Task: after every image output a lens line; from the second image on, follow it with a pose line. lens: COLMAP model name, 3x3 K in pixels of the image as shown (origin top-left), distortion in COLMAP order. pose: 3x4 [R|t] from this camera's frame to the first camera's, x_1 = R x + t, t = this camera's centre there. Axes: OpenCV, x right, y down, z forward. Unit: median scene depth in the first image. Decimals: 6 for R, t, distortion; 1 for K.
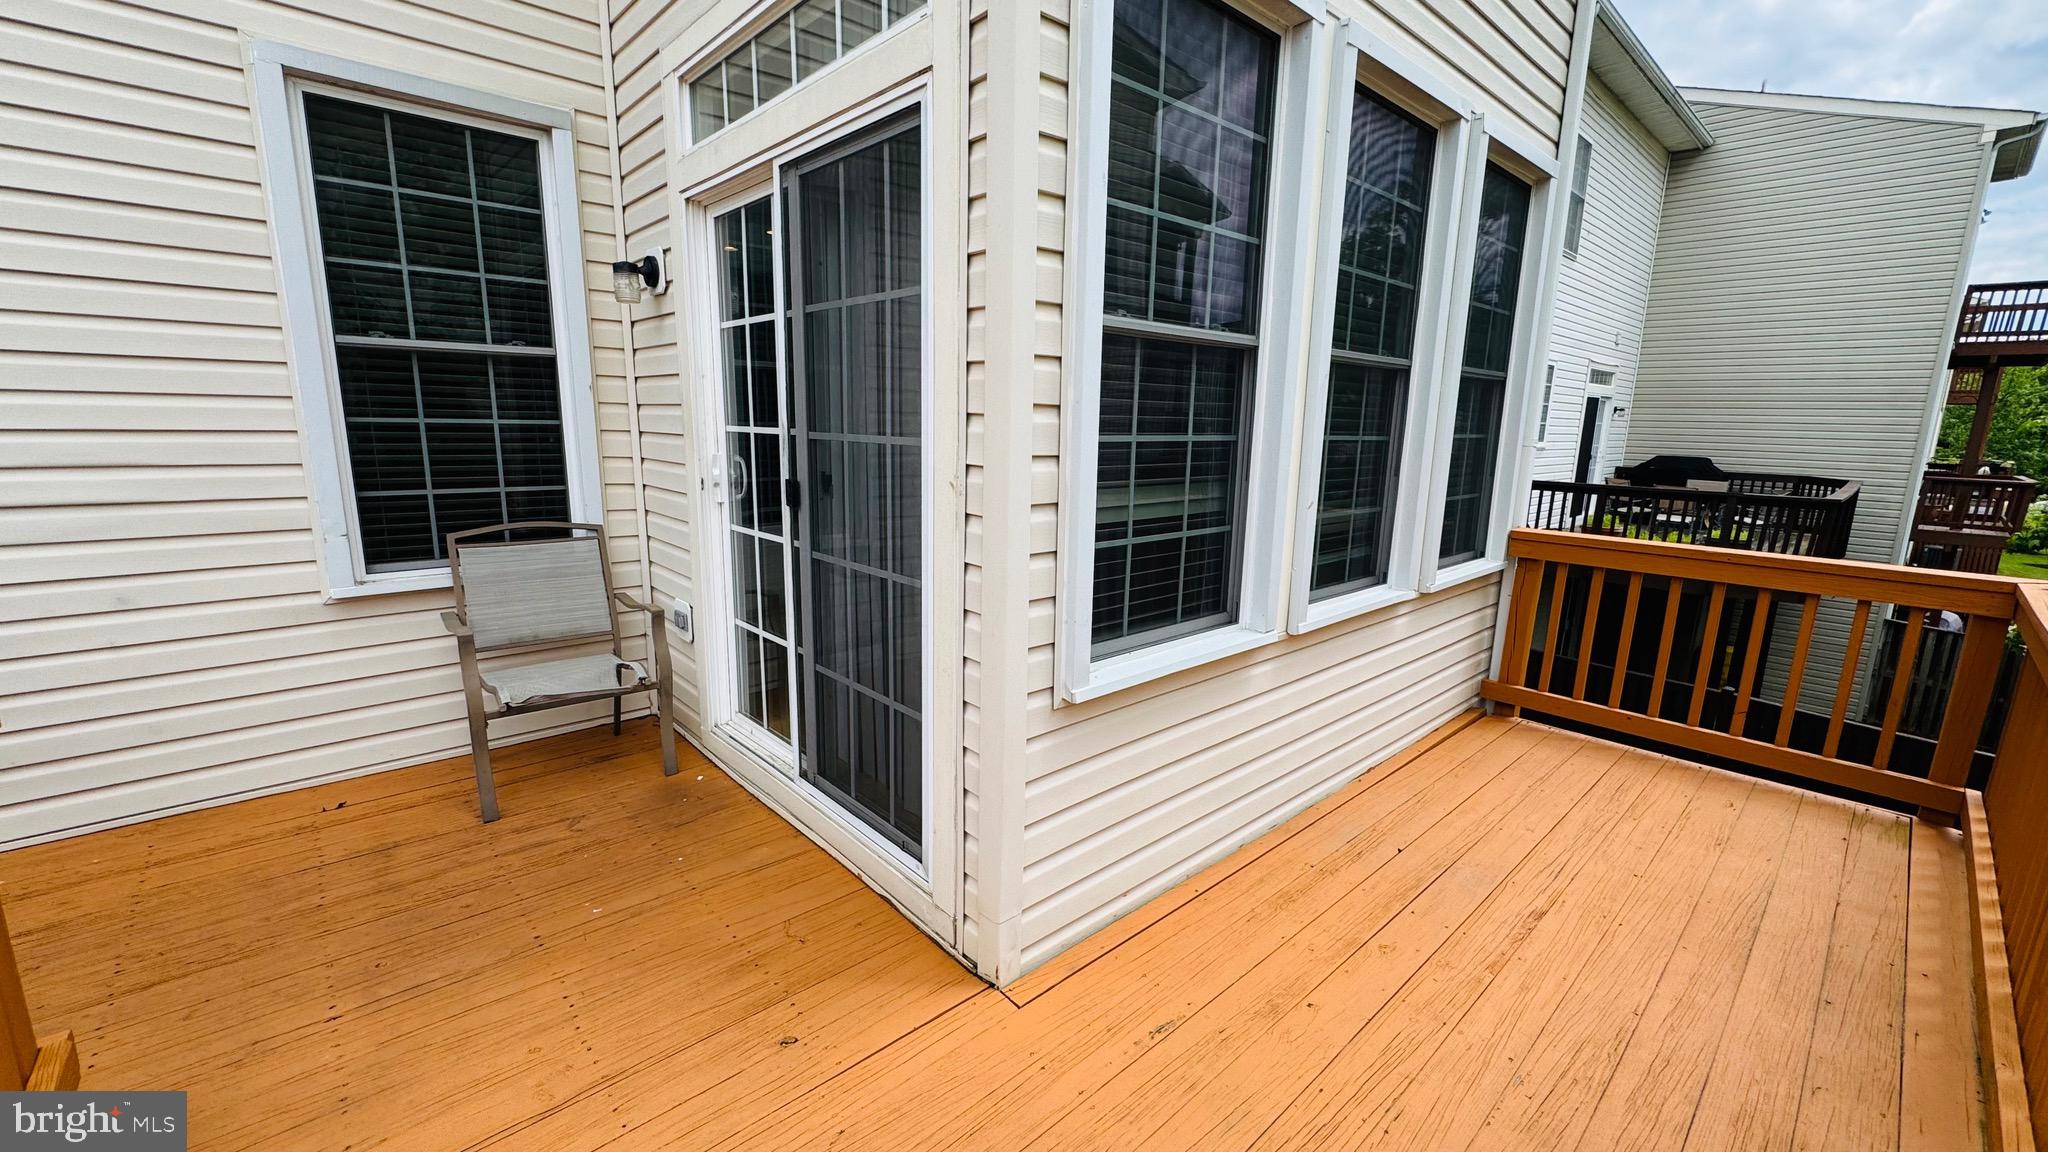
lens RADIAL K [[814.0, 0, 1016.1], [0, 814.0, 570.7], [0, 0, 1]] dist [-0.002929, -0.000821]
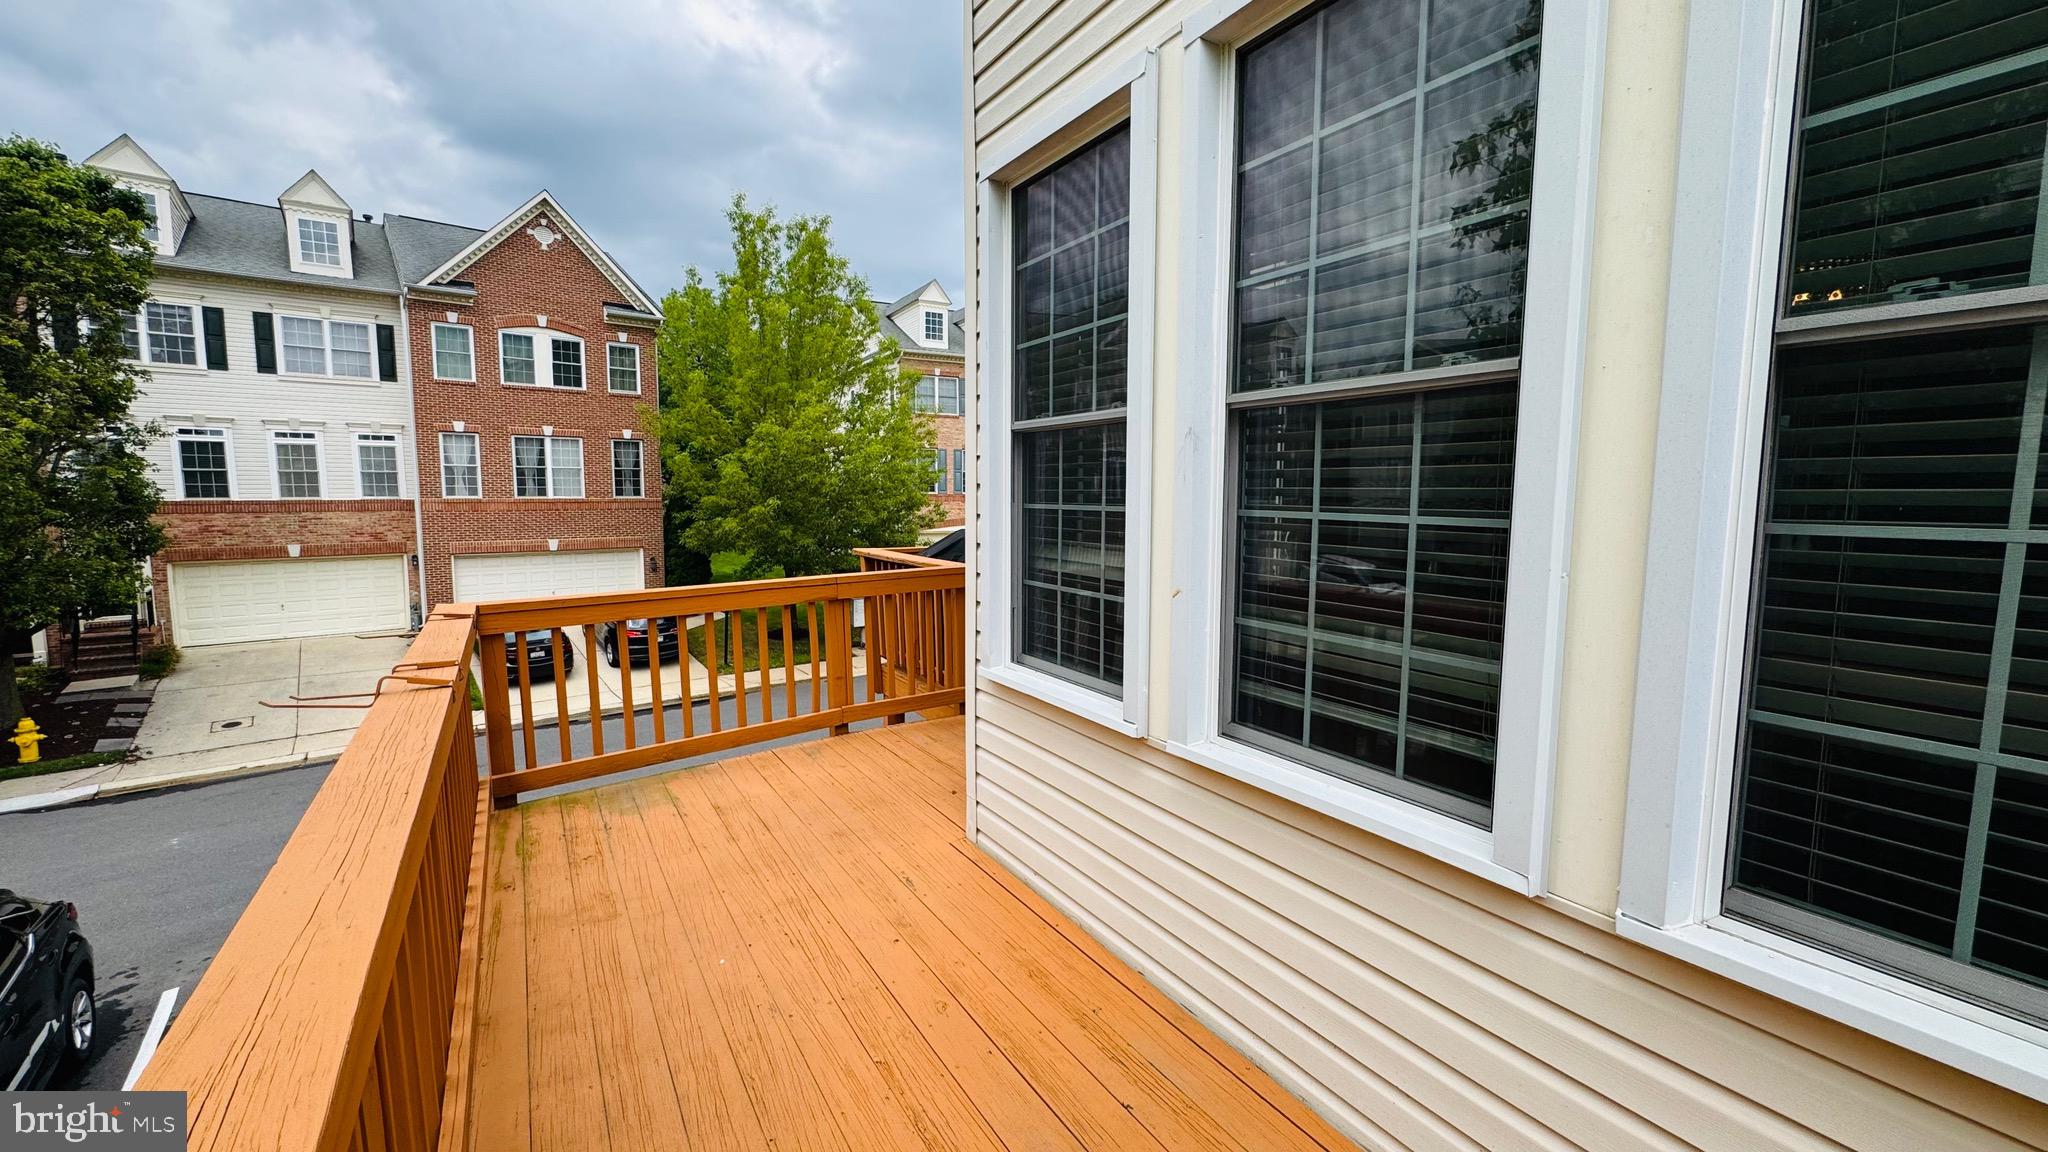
lens RADIAL K [[814.0, 0, 1004.9], [0, 814.0, 581.5], [0, 0, 1]] dist [-0.002929, -0.000821]
pose [[-0.195892, 0.086999, -0.976759, 1.156411], [-0.192759, 0.973208, 0.125341, -0.156725], [0.961494, 0.212833, -0.173873, 0.951317]]
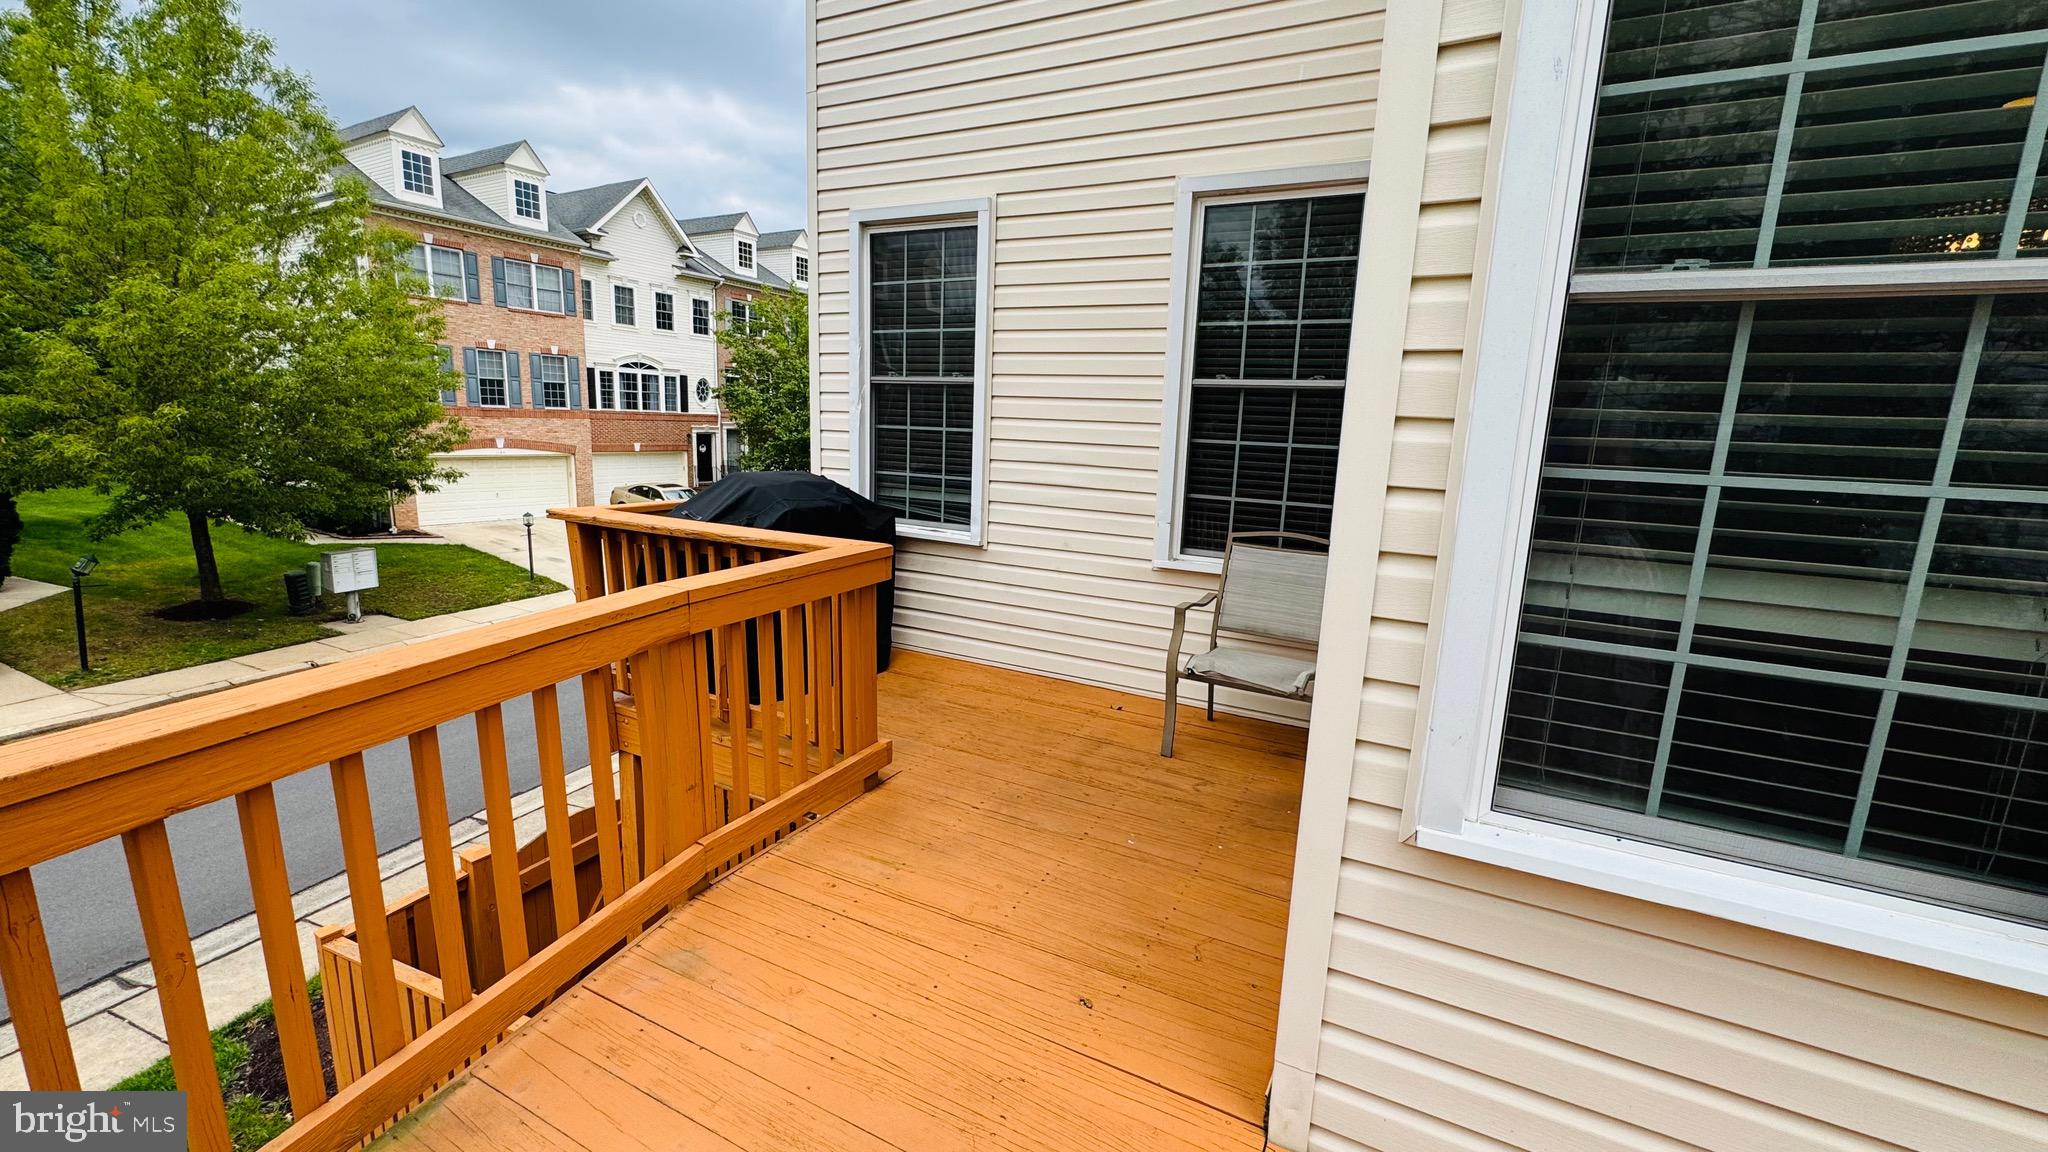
lens RADIAL K [[814.0, 0, 1034.4], [0, 814.0, 575.0], [0, 0, 1]] dist [-0.002929, -0.000821]
pose [[0.361391, 0.164448, -0.917798, 0.438428], [-0.203175, 0.974560, 0.094616, -0.049029], [0.910009, 0.152280, 0.385609, 0.316854]]
